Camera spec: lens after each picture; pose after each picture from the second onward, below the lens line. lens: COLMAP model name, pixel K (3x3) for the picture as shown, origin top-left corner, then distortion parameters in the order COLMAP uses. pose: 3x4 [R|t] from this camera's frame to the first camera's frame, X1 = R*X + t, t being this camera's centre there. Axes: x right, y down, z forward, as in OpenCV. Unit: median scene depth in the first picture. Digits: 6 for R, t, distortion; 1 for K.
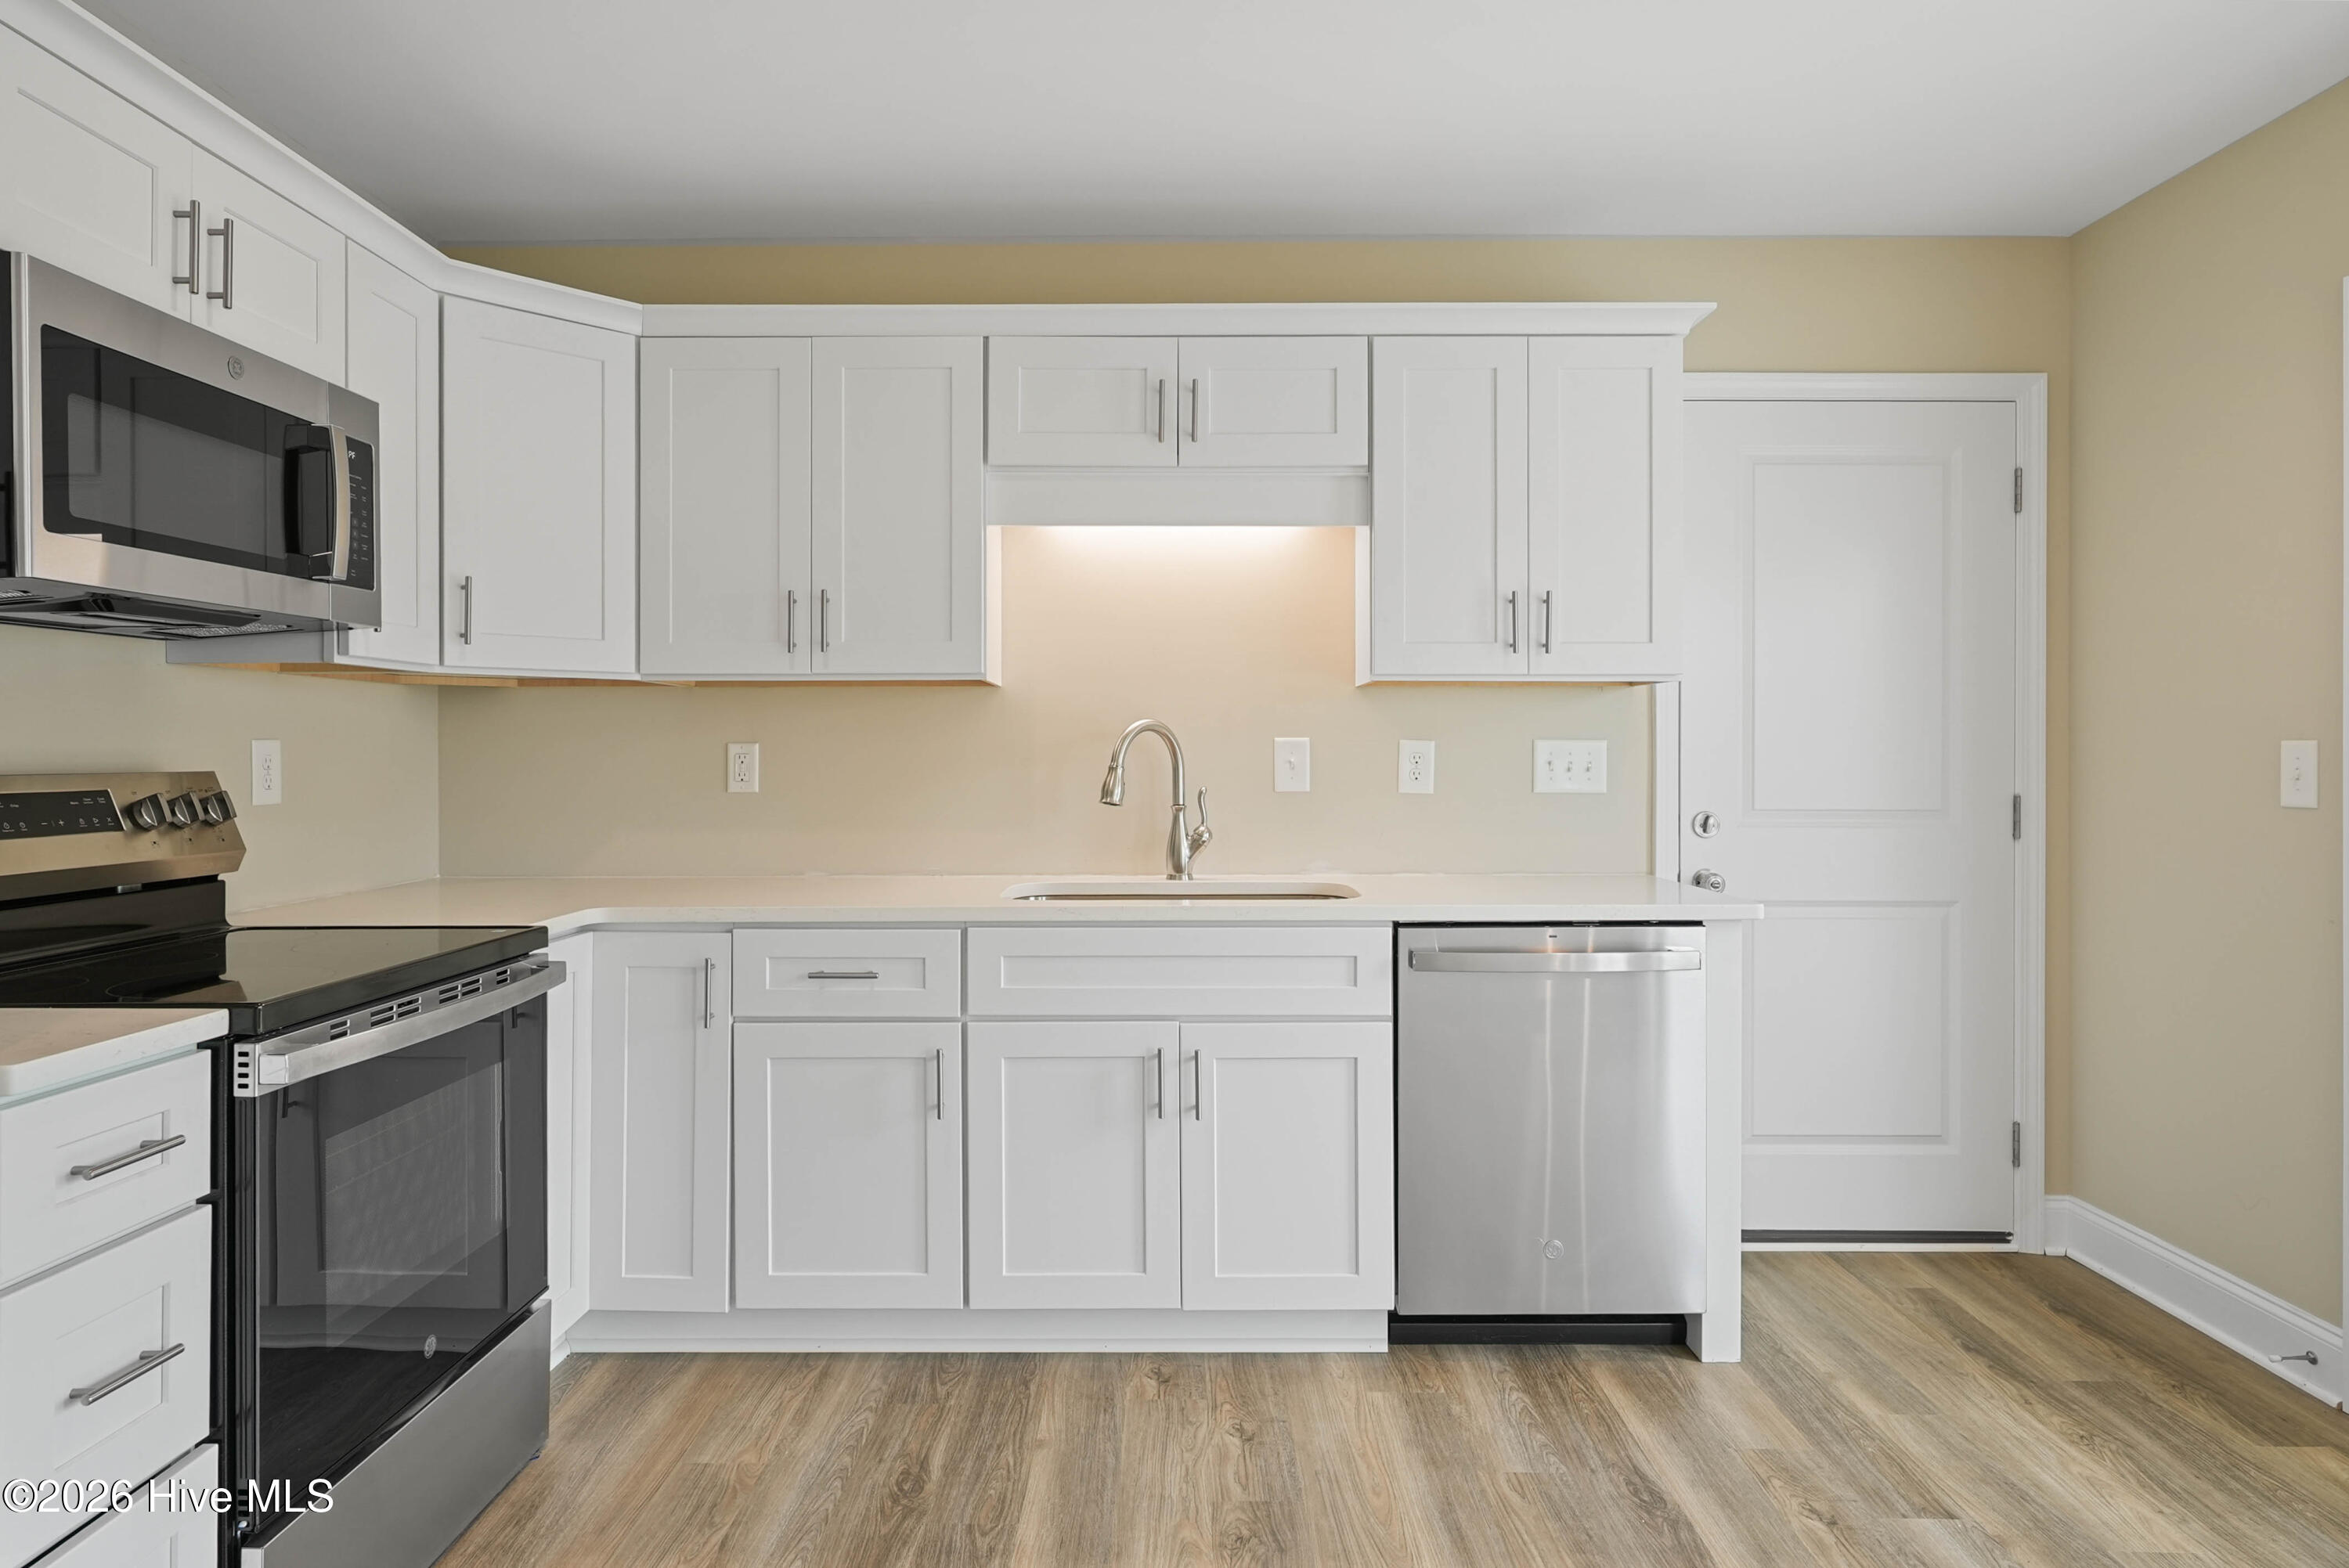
lens RADIAL K [[1403.9, 0, 1177.5], [0, 1403.9, 753.6], [0, 0, 1]] dist [0.001366, 0.000649]
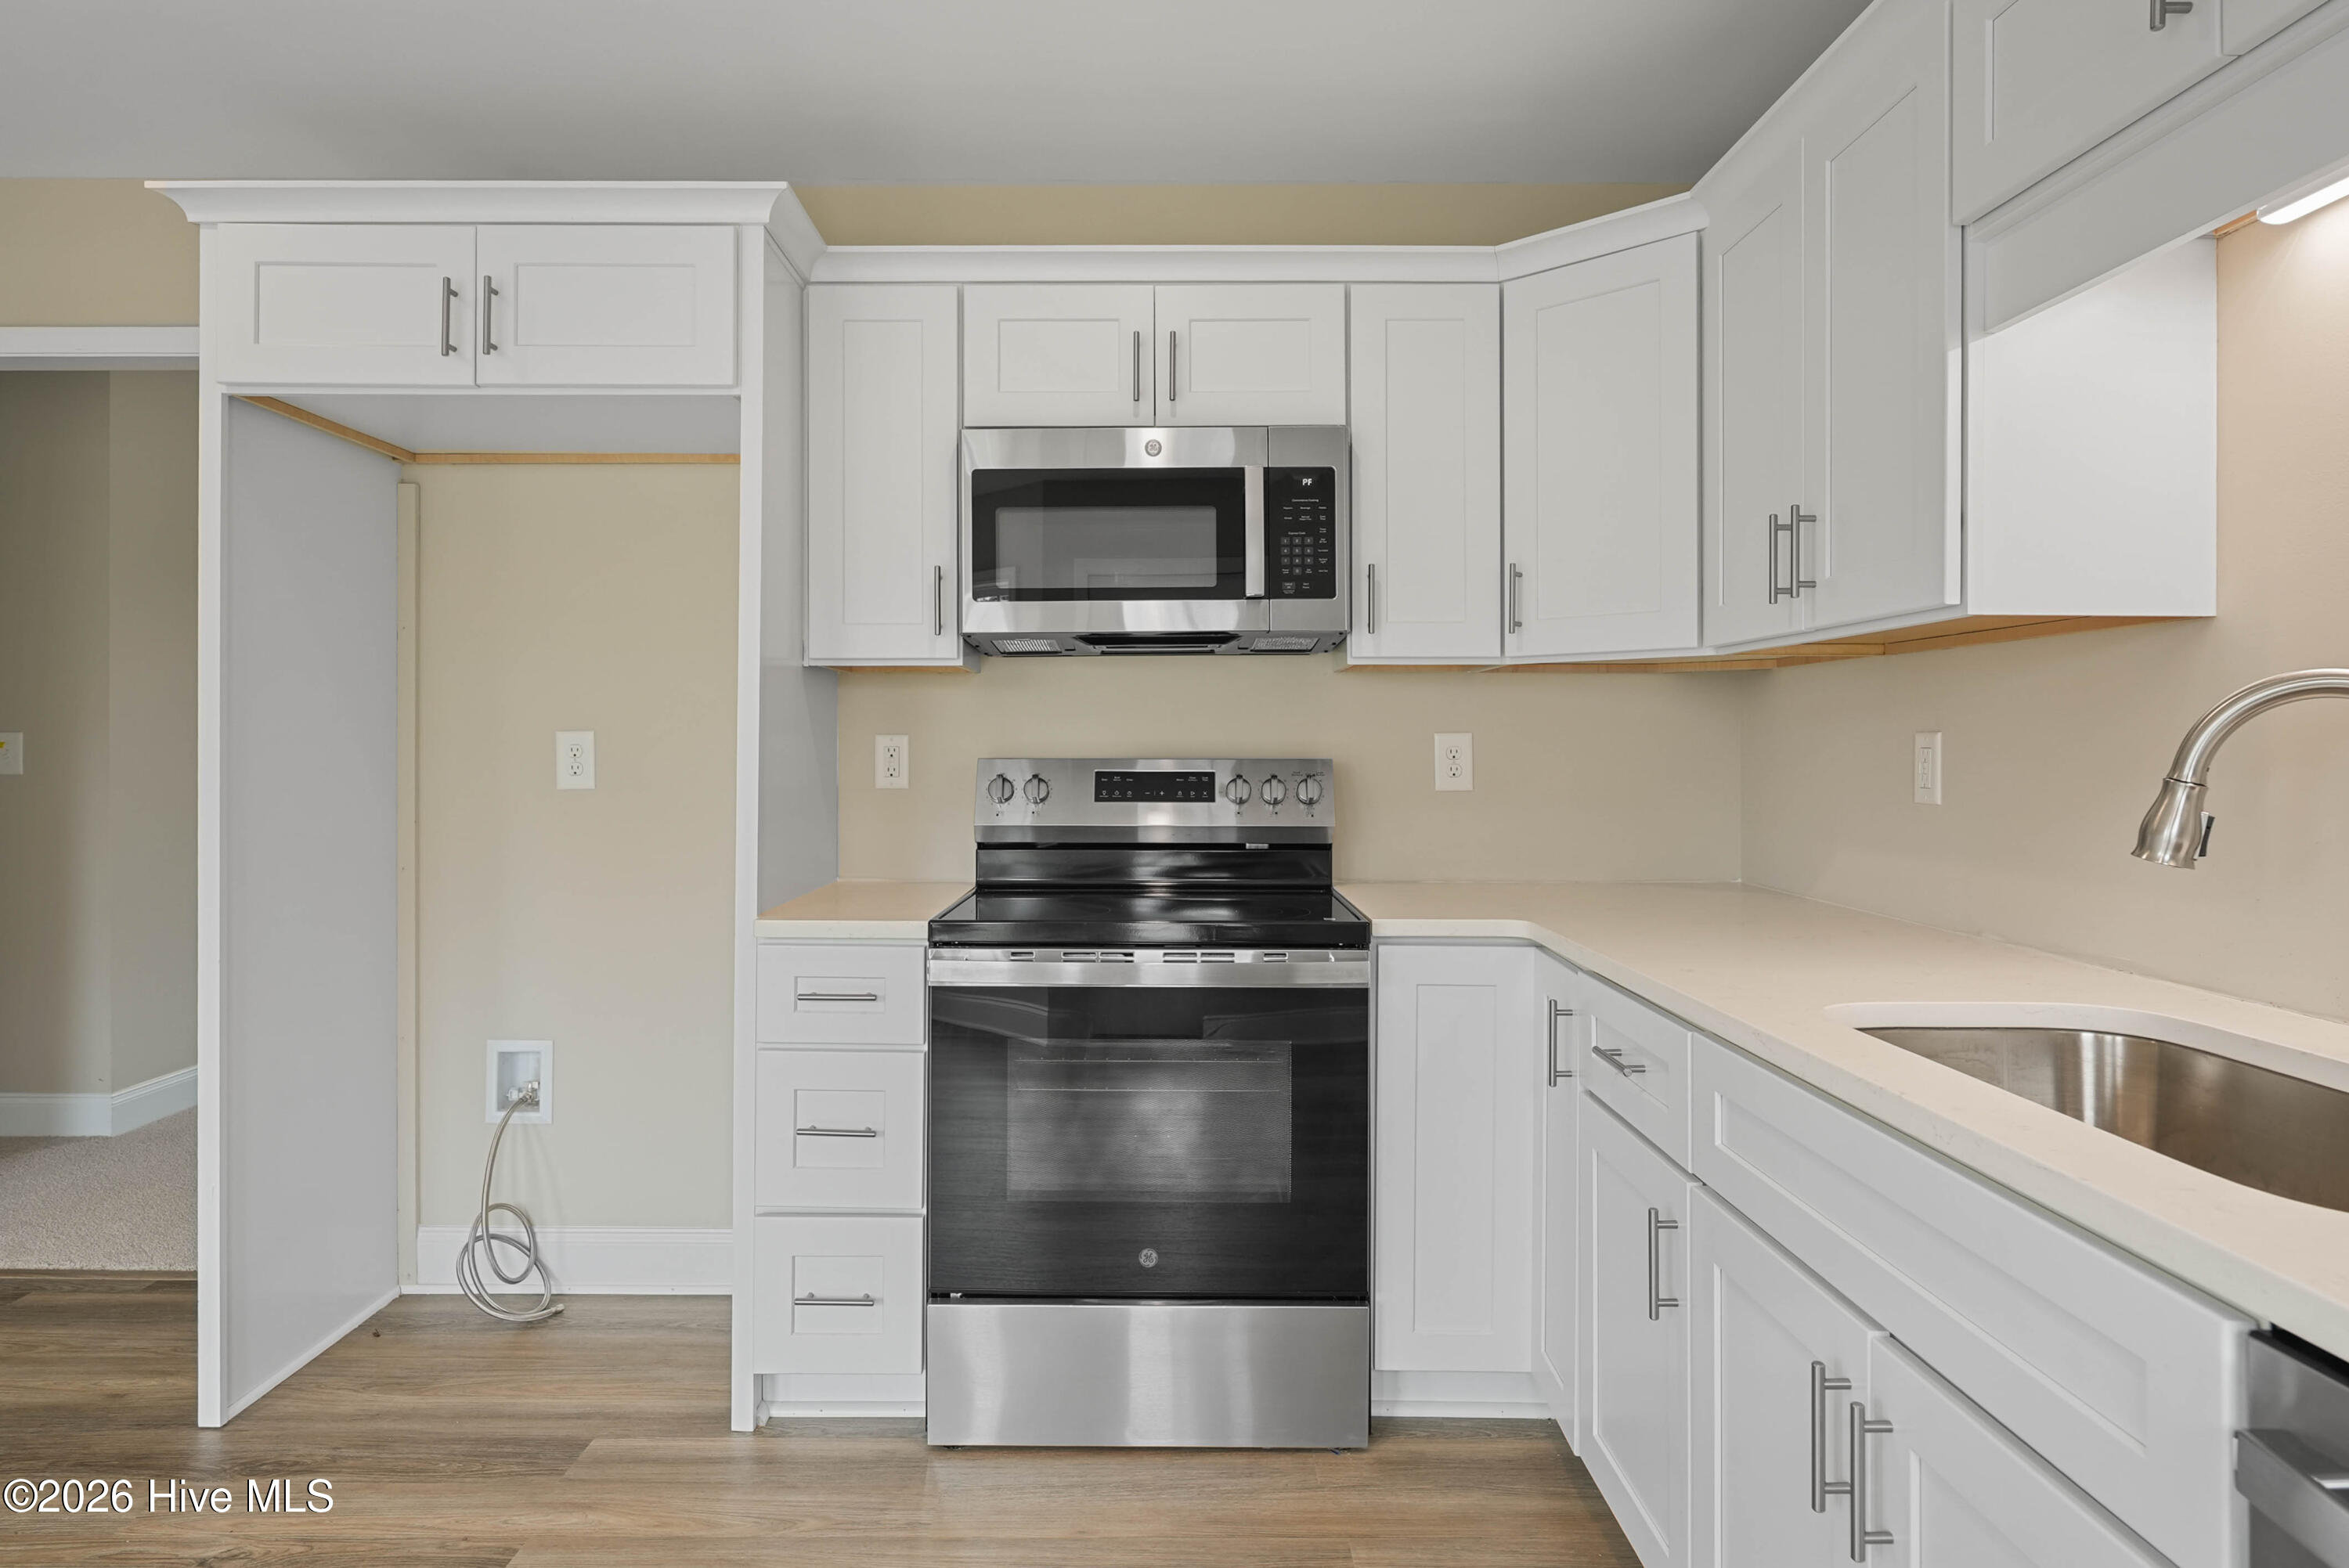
lens RADIAL K [[1345.3, 0, 1172.8], [0, 1345.3, 739.6], [0, 0, 1]] dist [-0.002371, -0.000114]
pose [[0.014552, 0.001600, -0.999893, 0.490606], [-0.000401, 0.999999, 0.001594, -0.006165], [0.999894, 0.000378, 0.014553, 0.864775]]
